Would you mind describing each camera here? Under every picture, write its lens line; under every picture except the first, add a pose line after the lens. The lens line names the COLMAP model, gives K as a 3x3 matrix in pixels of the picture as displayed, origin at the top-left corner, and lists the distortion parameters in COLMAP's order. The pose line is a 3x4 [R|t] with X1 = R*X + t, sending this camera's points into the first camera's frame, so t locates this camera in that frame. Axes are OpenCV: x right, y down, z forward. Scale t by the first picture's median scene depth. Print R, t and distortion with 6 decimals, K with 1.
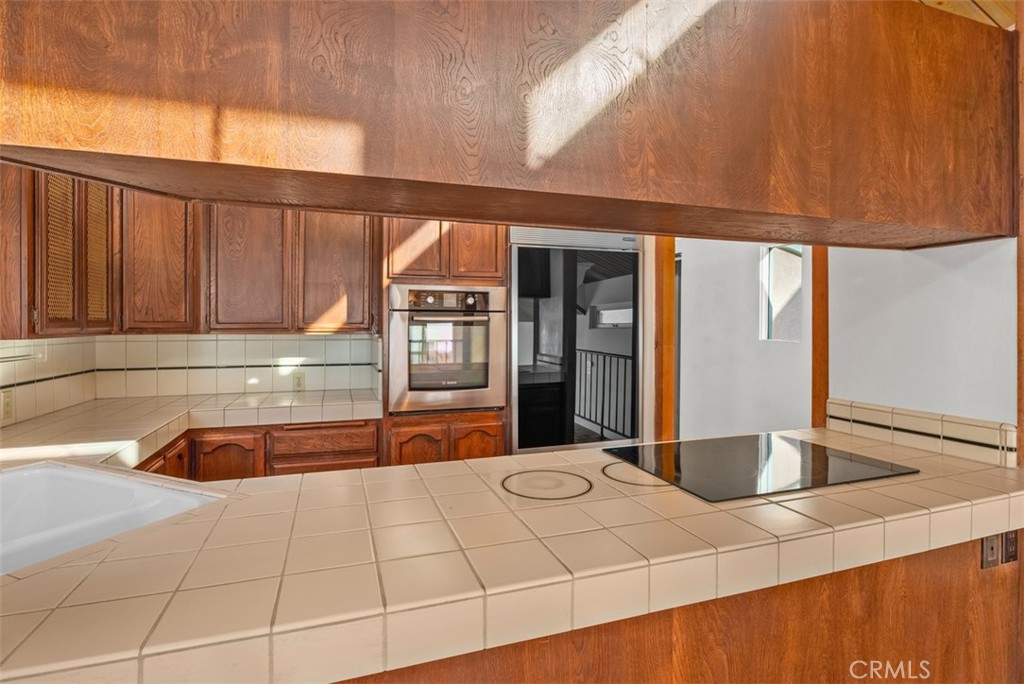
lens RADIAL K [[500.8, 0, 509.4], [0, 500.8, 324.5], [0, 0, 1]] dist [-0.012248, 0.000210]
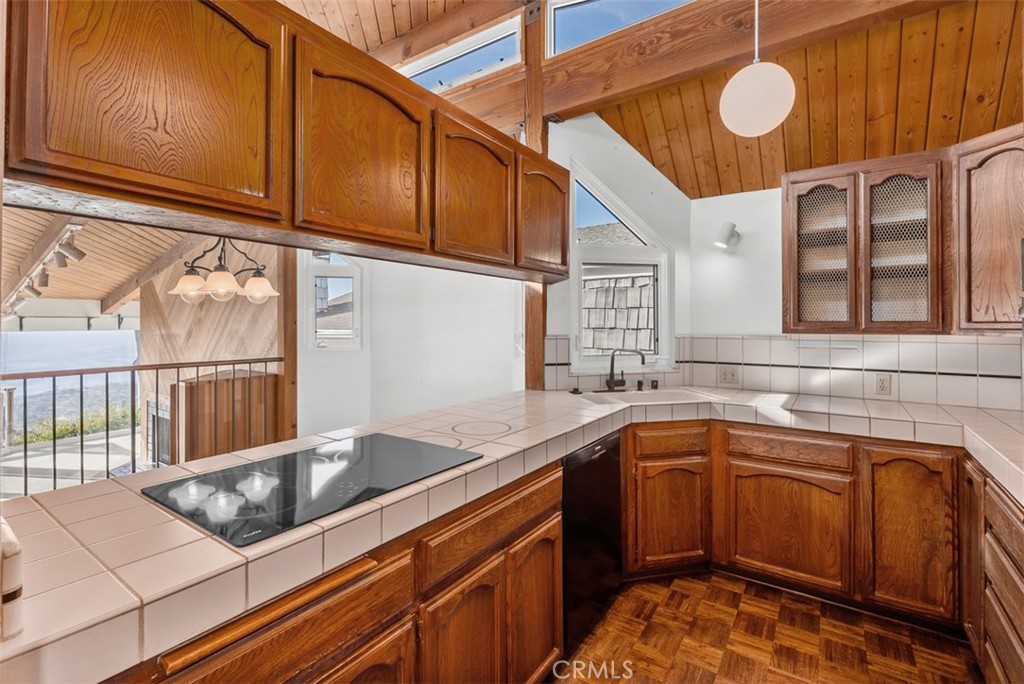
lens RADIAL K [[467.5, 0, 512.8], [0, 467.5, 319.2], [0, 0, 1]] dist [0.012179, 0.000084]
pose [[-0.804332, -0.006105, -0.594148, 0.410239], [-0.001797, 0.999968, -0.007843, -0.001773], [0.594177, -0.005241, -0.804317, 1.062742]]
